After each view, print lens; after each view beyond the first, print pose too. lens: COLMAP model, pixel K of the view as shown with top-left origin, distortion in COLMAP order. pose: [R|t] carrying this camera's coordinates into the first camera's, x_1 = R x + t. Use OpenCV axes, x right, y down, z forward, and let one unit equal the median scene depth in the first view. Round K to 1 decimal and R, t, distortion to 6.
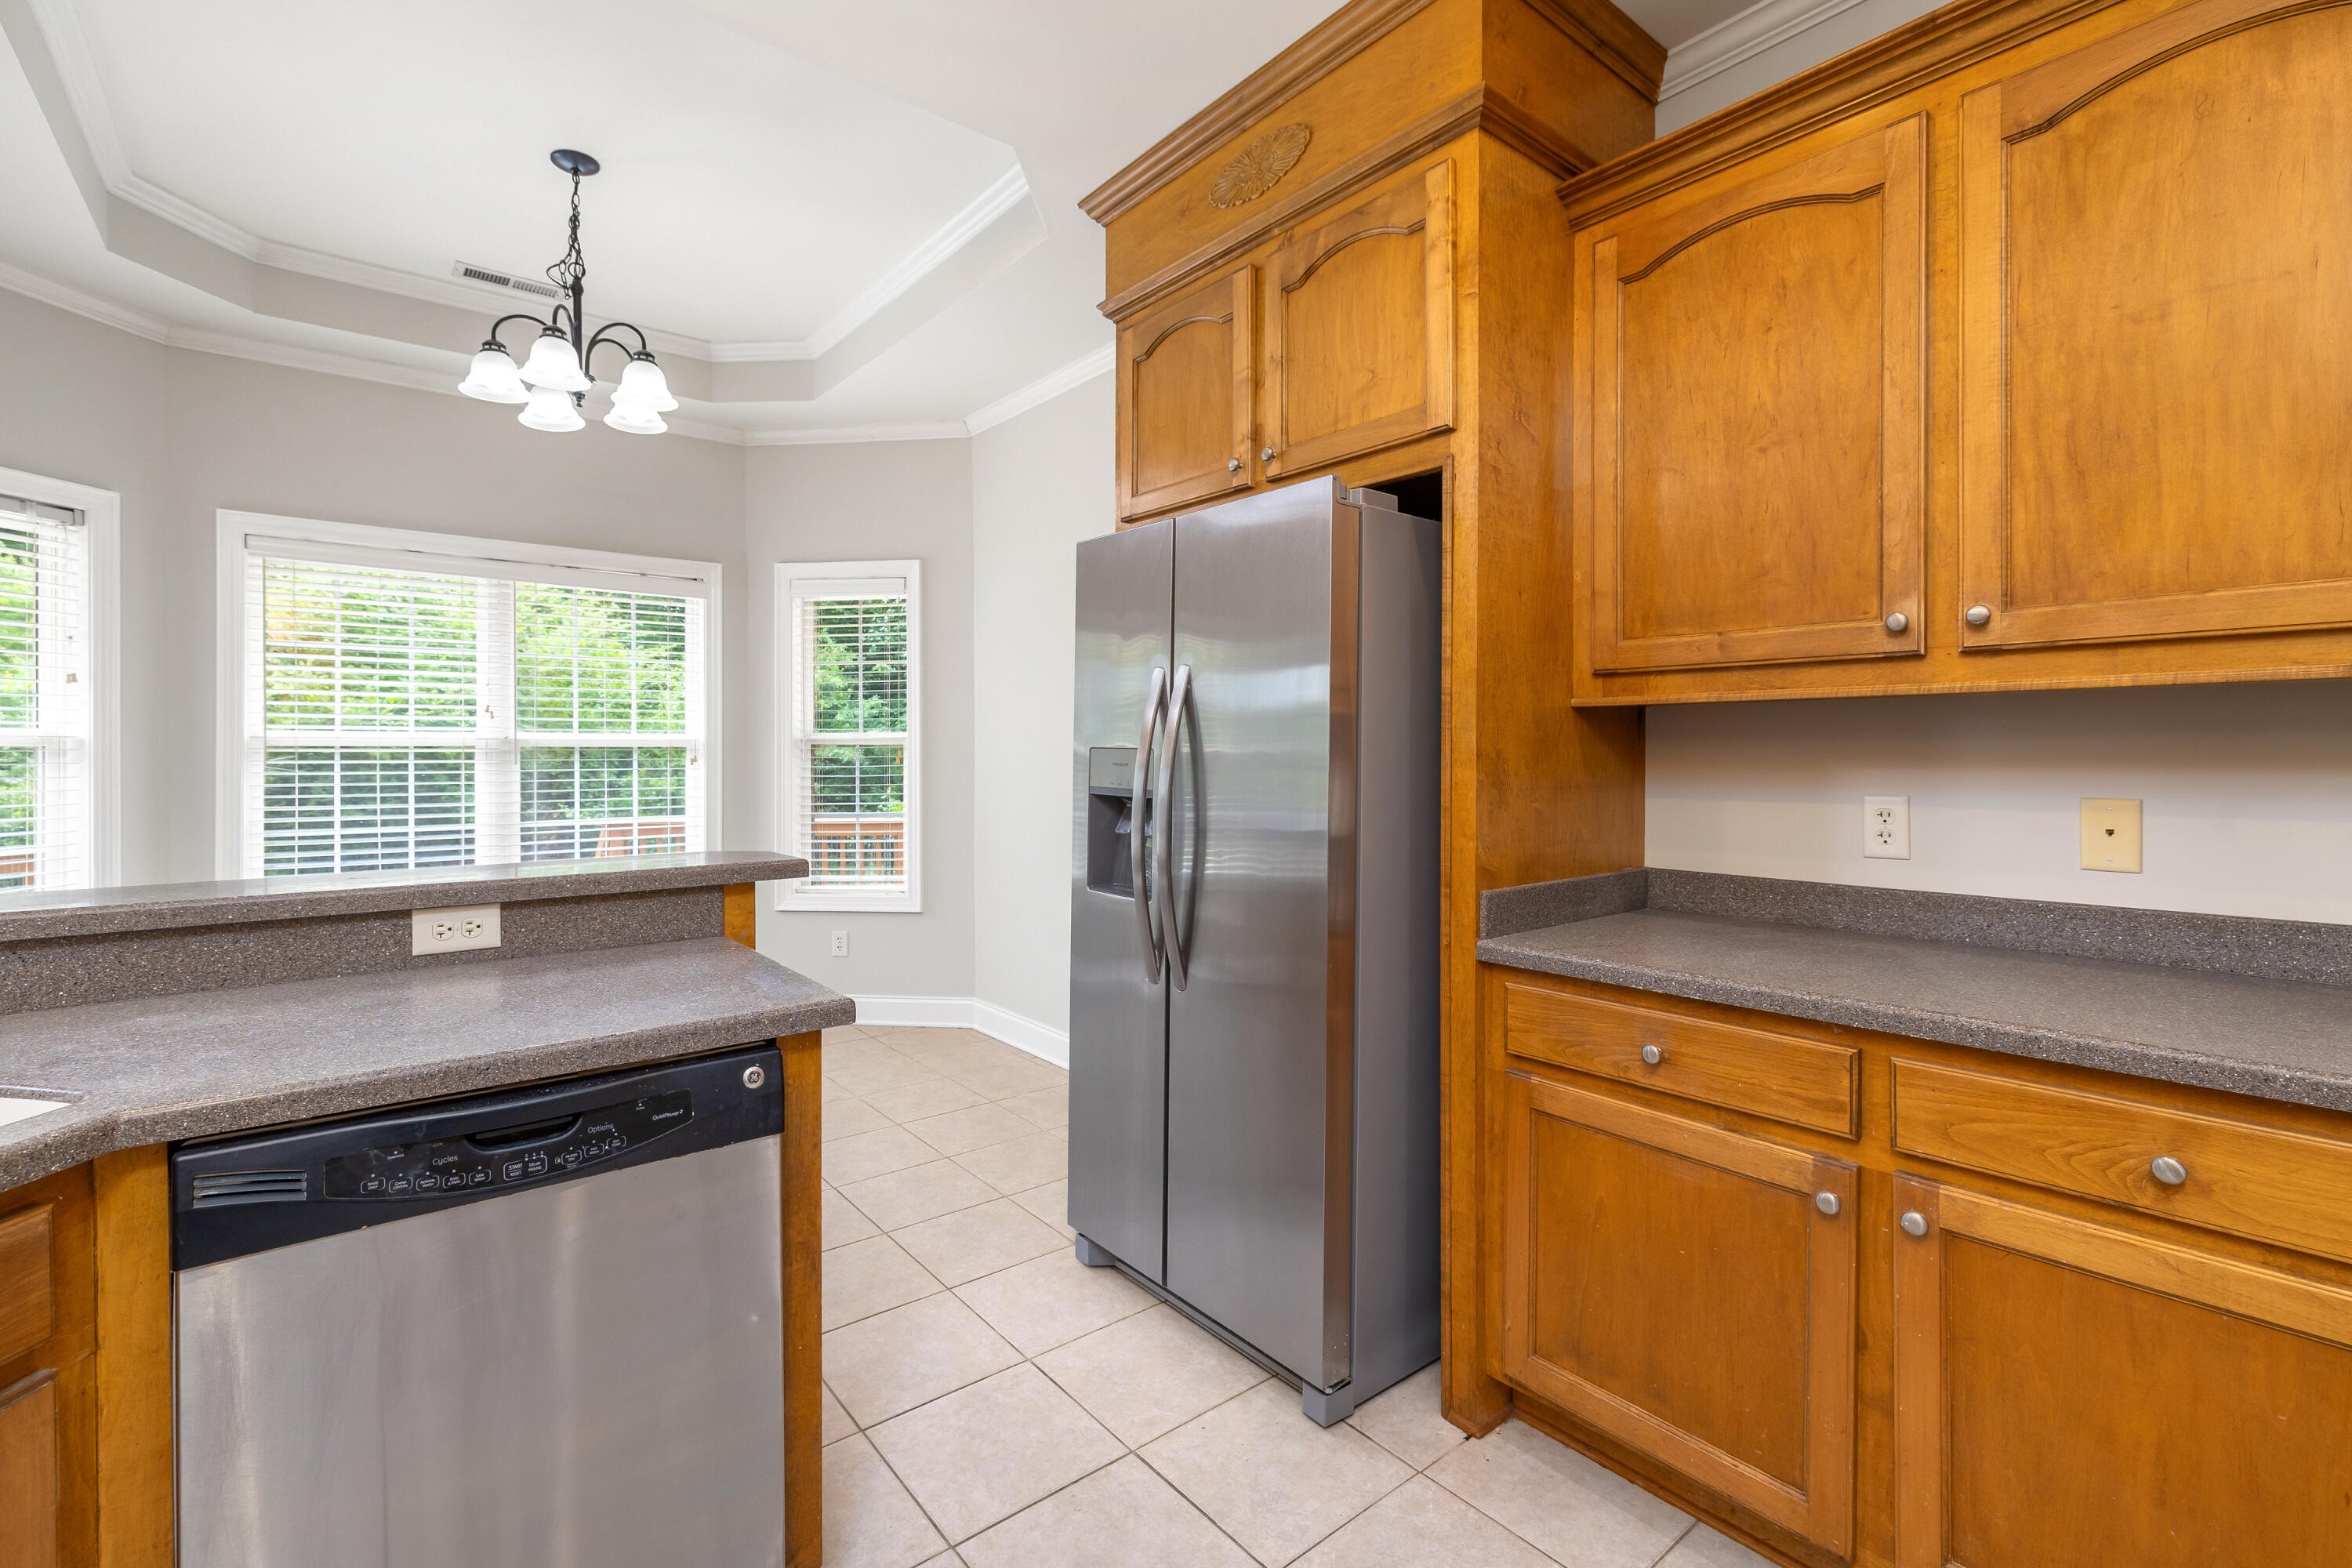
lens RADIAL K [[1032.1, 0, 1173.2], [0, 1032.1, 758.9], [0, 0, 1]] dist [0.003839, -0.000772]
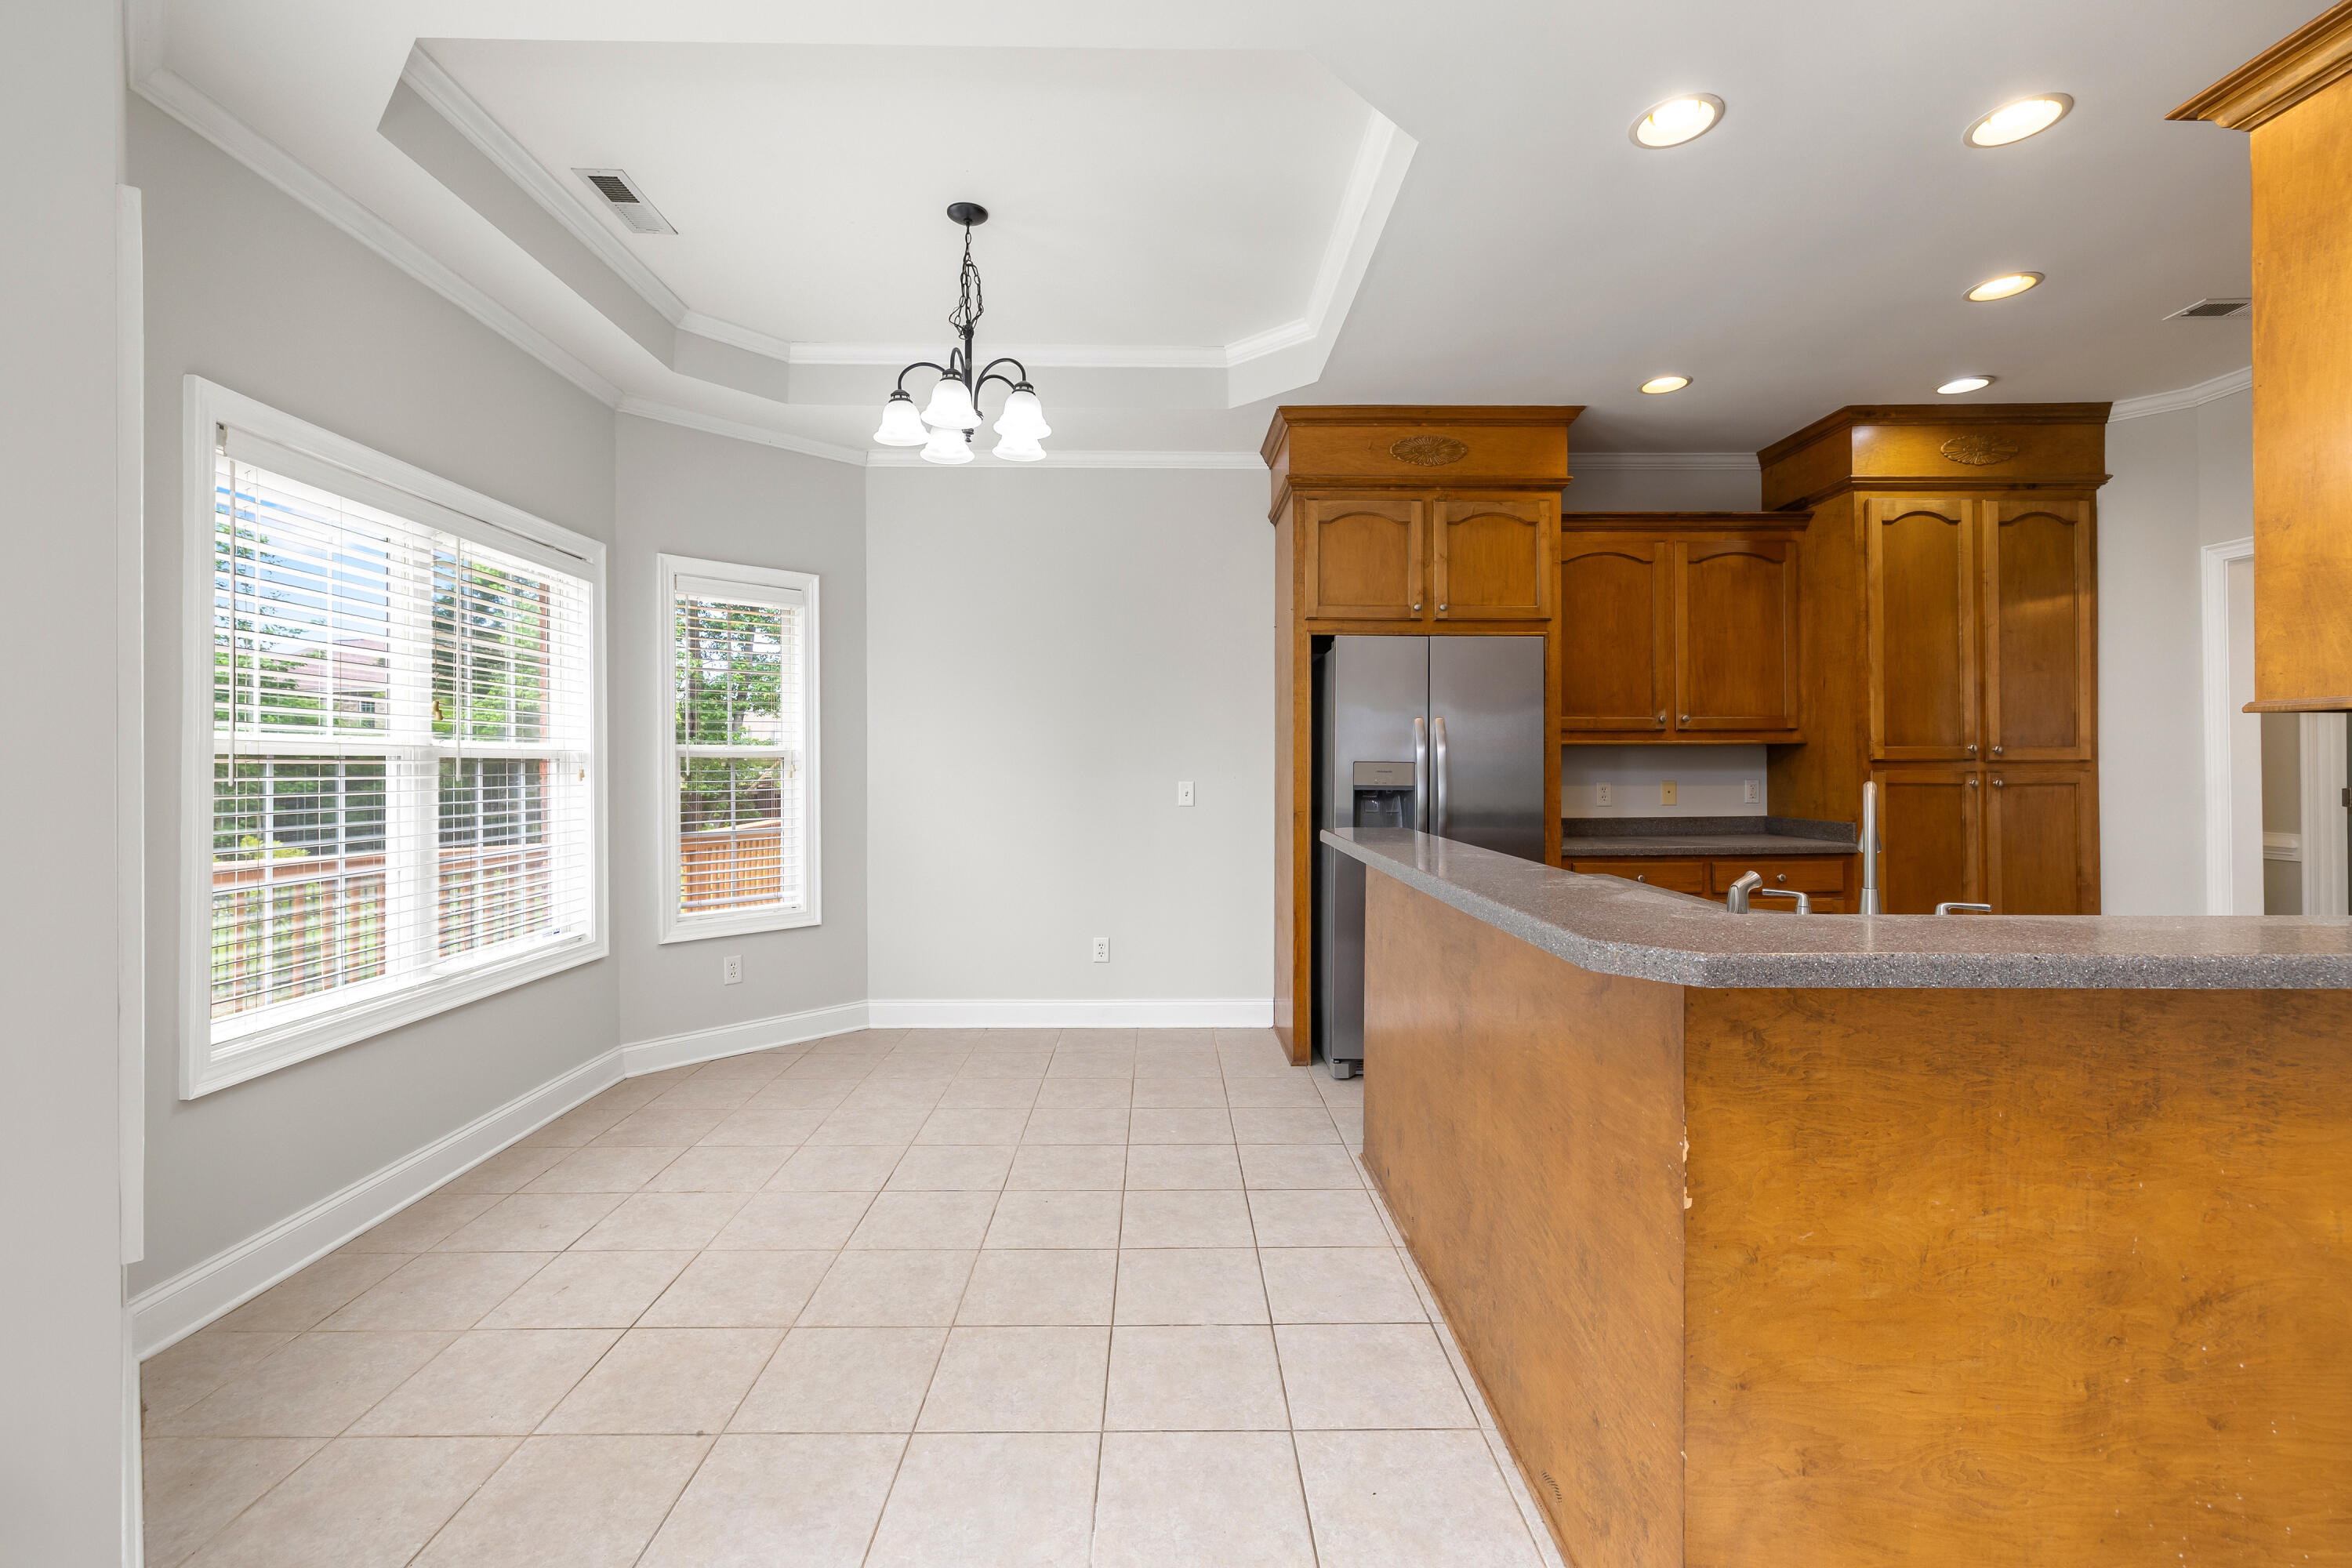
lens RADIAL K [[1032.1, 0, 1157.2], [0, 1032.1, 764.0], [0, 0, 1]] dist [0.003839, -0.000772]
pose [[0.618714, 0.002189, 0.785613, -1.017850], [0.006147, 0.999952, -0.007627, 0.002050], [-0.785592, 0.009548, 0.618671, 0.144612]]
